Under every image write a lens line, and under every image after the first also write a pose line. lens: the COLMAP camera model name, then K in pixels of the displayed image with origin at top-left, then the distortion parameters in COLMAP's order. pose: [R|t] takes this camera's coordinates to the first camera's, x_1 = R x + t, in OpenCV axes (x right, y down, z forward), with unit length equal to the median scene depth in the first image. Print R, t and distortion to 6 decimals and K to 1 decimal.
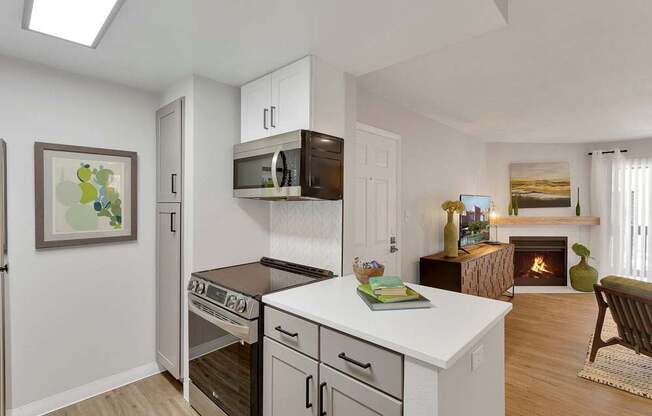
lens RADIAL K [[312.7, 0, 326.0], [0, 312.7, 208.0], [0, 0, 1]] dist [-0.000465, -0.000144]
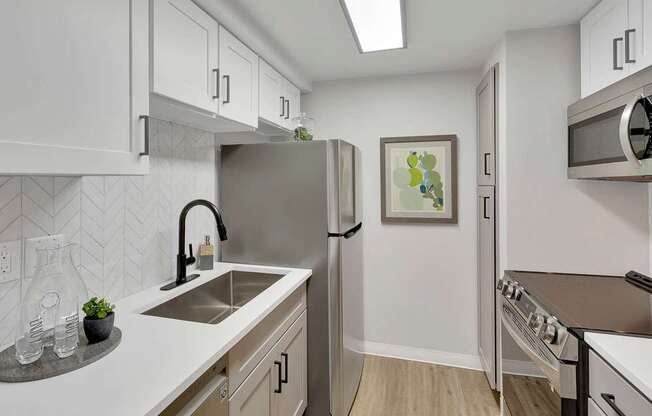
lens RADIAL K [[319.6, 0, 320.7], [0, 319.6, 183.3], [0, 0, 1]] dist [-0.000623, 0.000161]
pose [[0.461294, -0.006332, -0.887225, 0.099085], [-0.009831, 0.999877, -0.012247, -0.007989], [0.887193, 0.014372, 0.461174, 0.164299]]
